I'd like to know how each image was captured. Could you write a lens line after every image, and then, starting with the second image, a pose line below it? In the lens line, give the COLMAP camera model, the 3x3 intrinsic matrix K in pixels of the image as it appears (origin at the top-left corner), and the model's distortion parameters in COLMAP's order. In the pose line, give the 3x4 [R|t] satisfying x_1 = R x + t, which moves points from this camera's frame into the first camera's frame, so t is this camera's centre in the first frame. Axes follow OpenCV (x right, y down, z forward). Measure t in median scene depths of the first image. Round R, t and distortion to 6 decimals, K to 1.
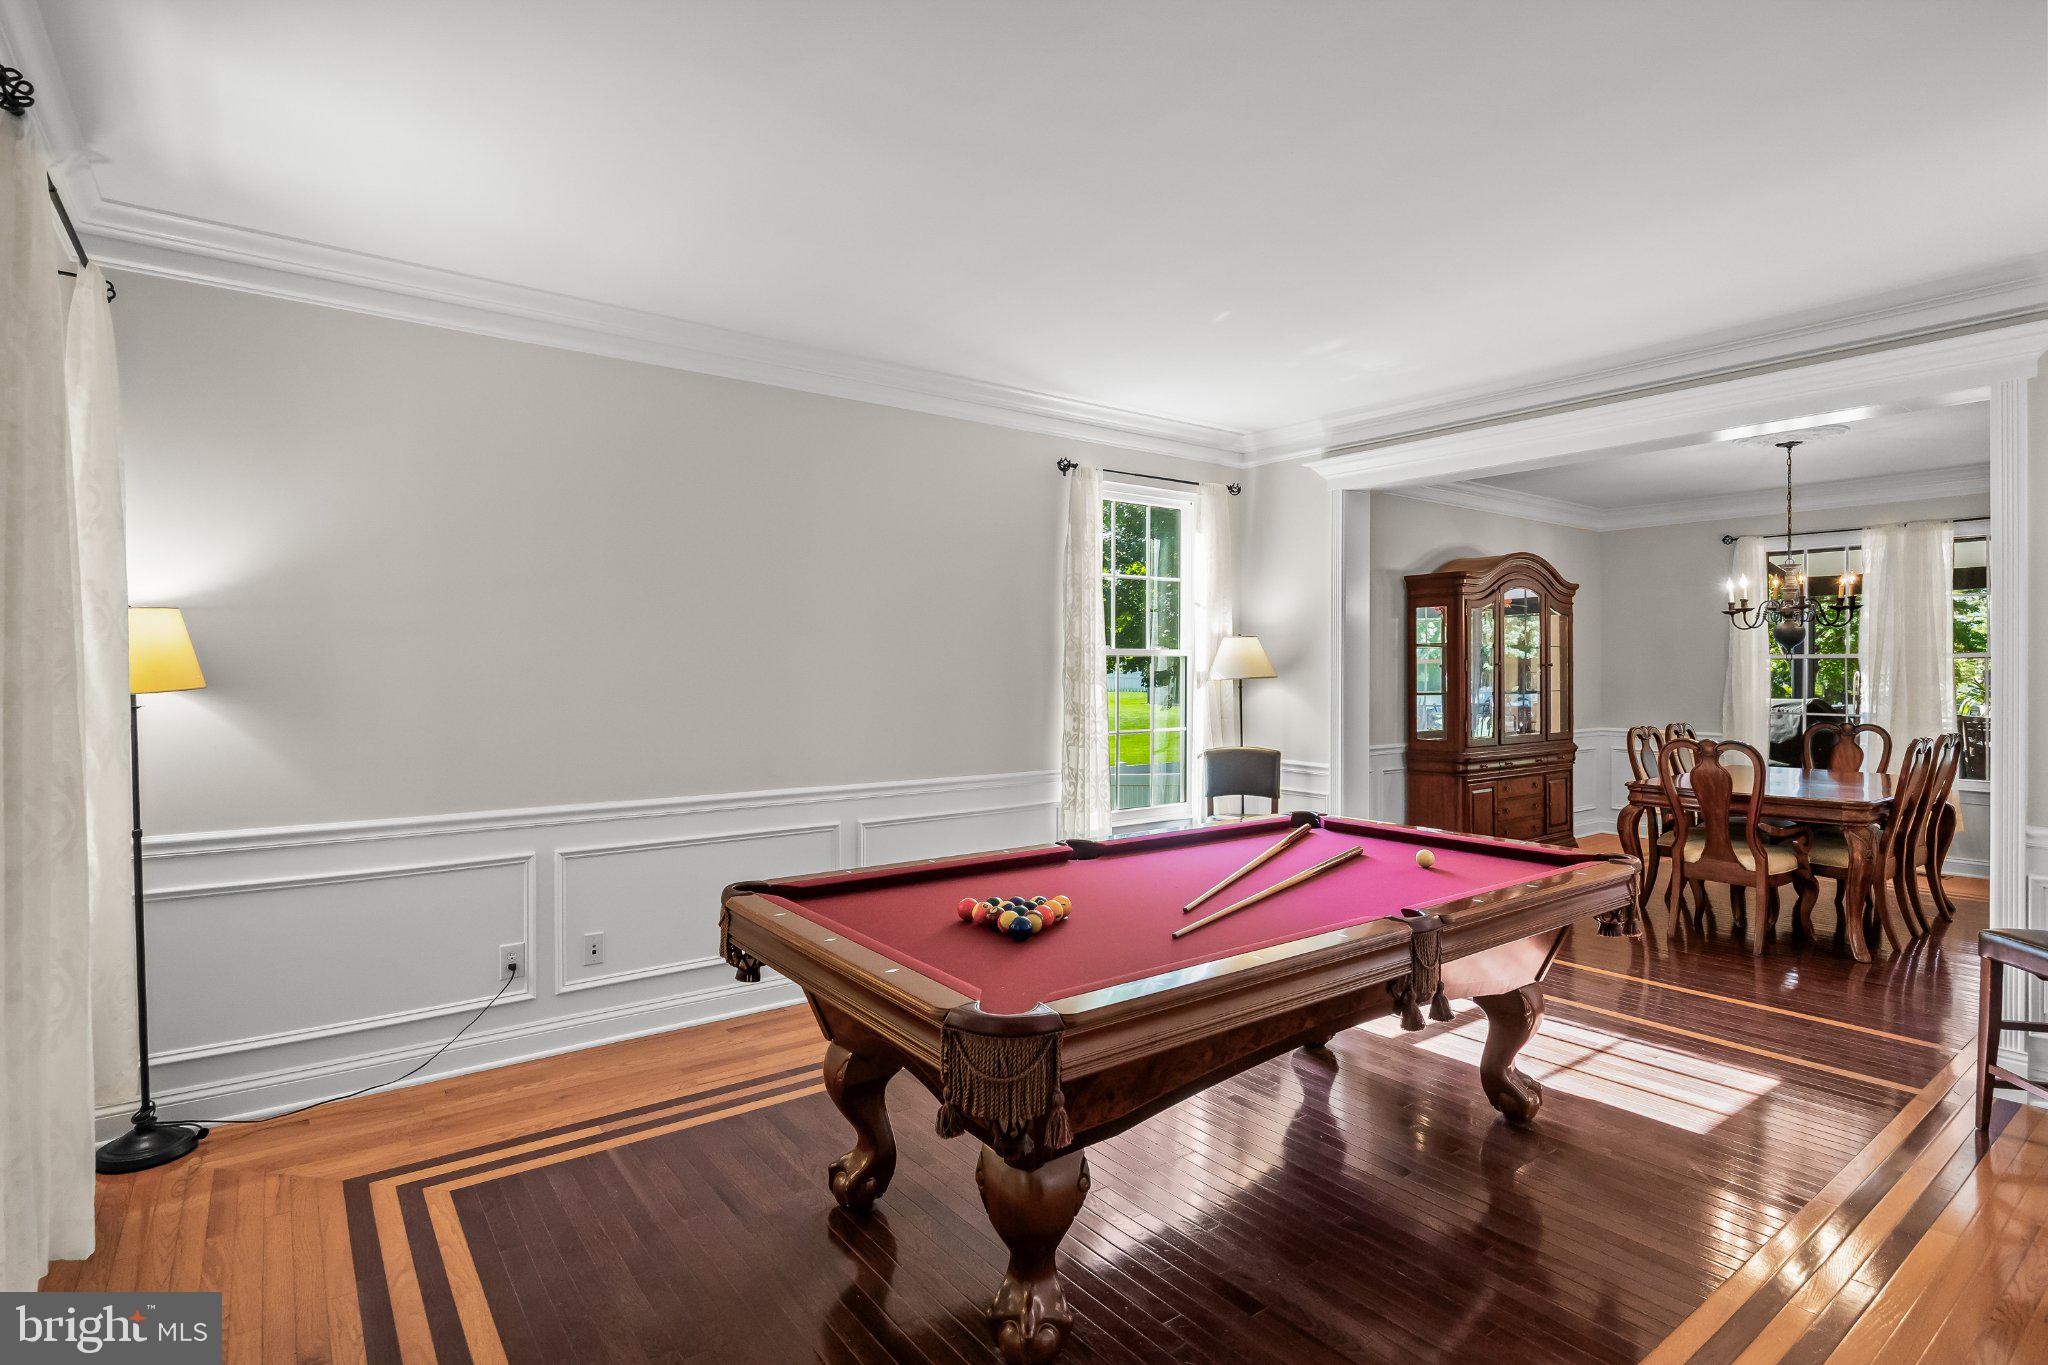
lens RADIAL K [[1027.1, 0, 1033.9], [0, 1027.1, 673.0], [0, 0, 1]] dist [0.002792, 0.001312]
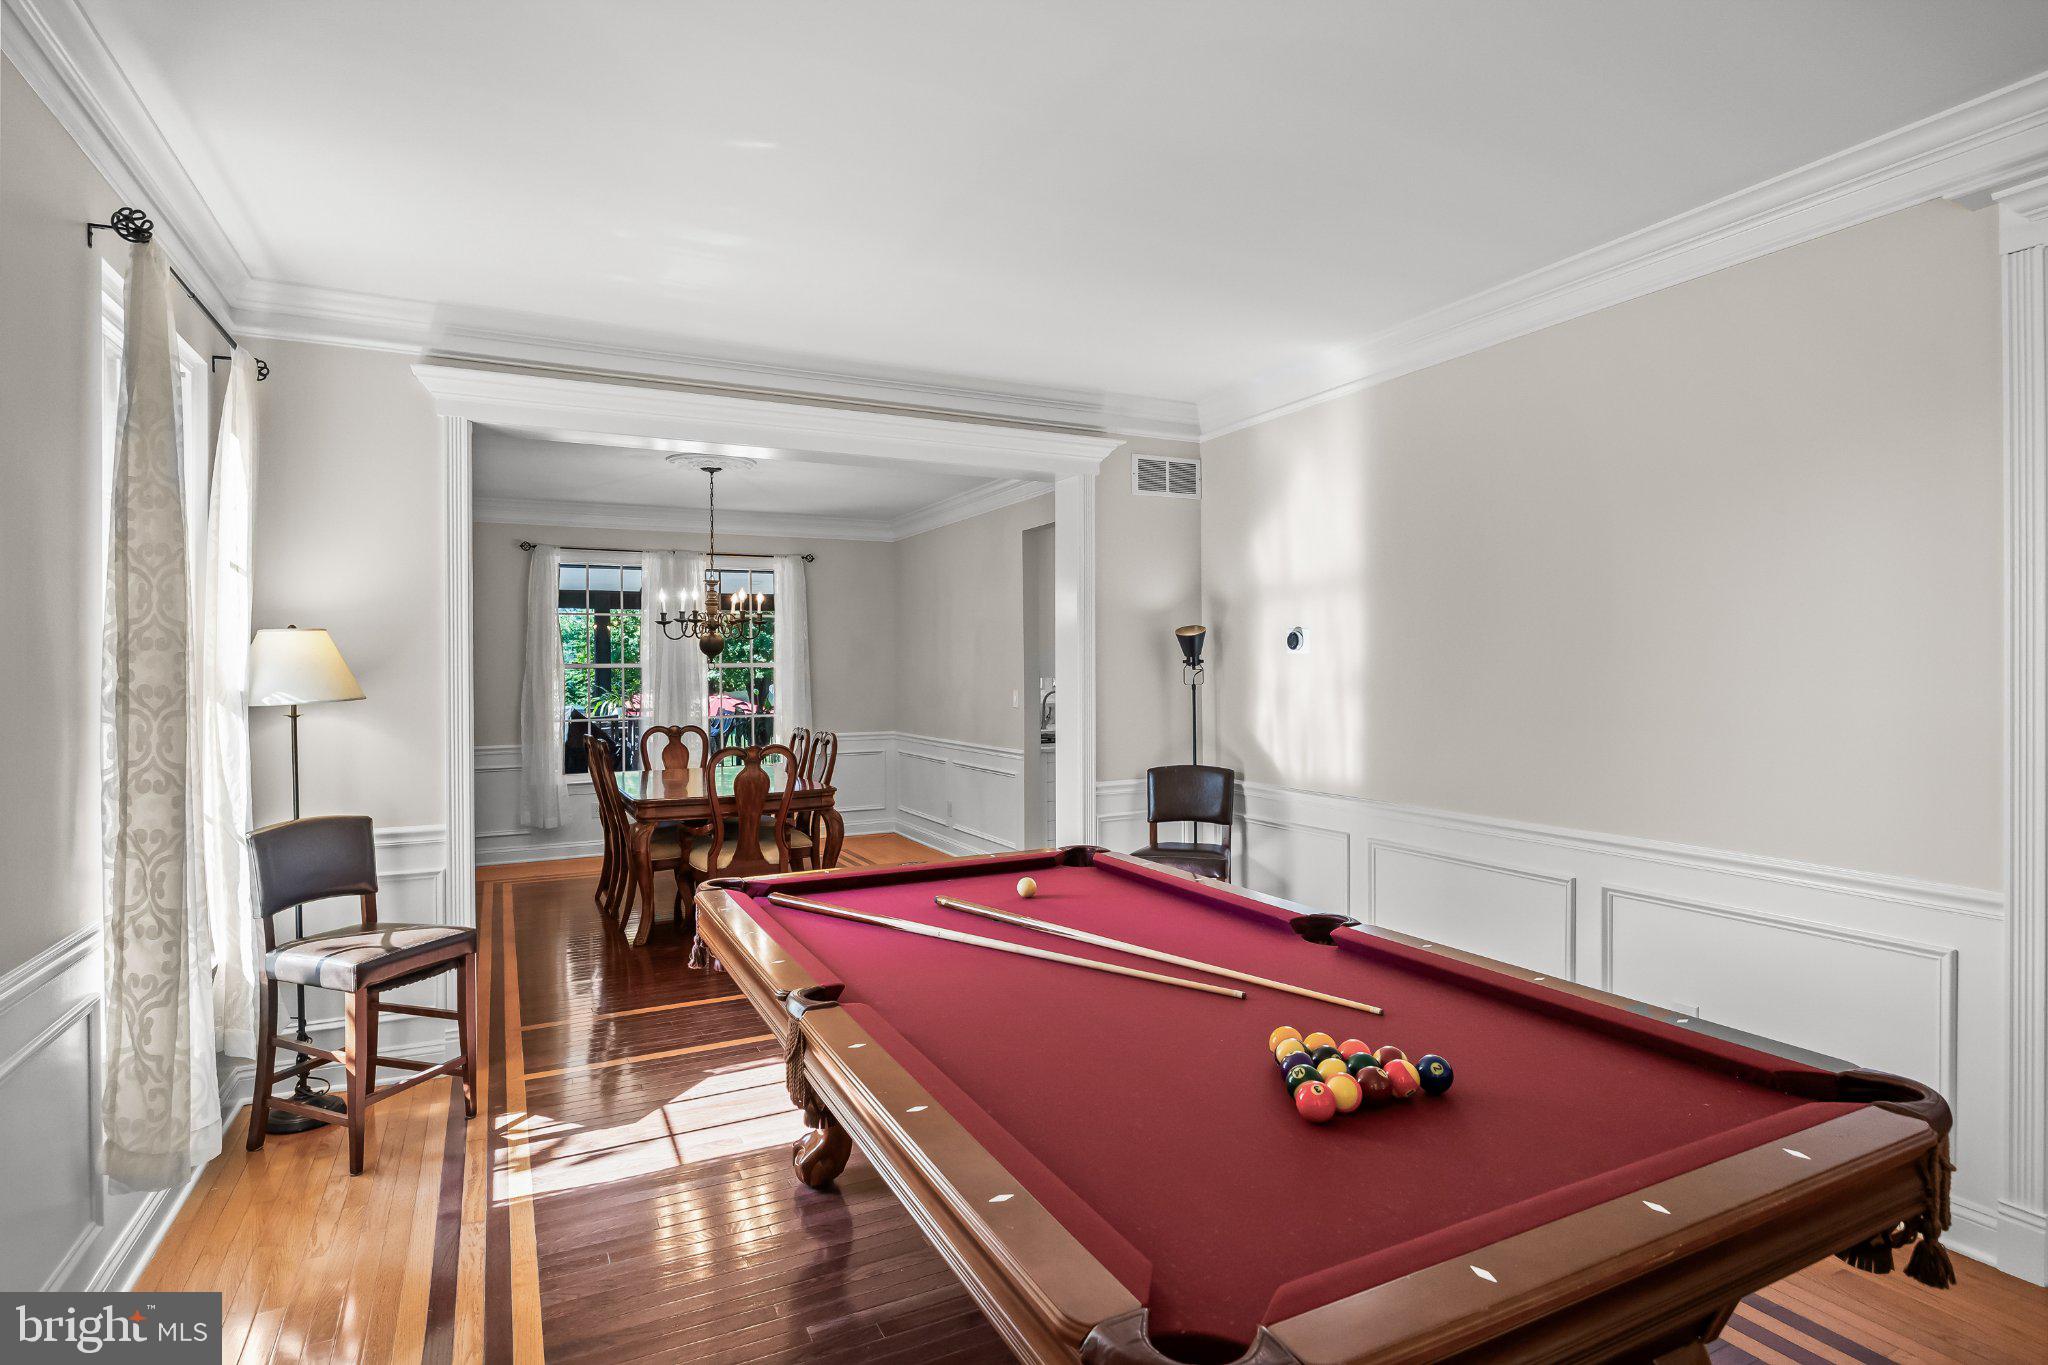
lens RADIAL K [[1057.5, 0, 1030.0], [0, 1057.5, 682.0], [0, 0, 1]] dist [-0.005416, -0.000050]
pose [[0.182491, -0.013546, 0.983114, -0.313126], [0.013295, 0.999848, 0.011309, -0.006522], [-0.983118, 0.011007, 0.182643, 0.486906]]
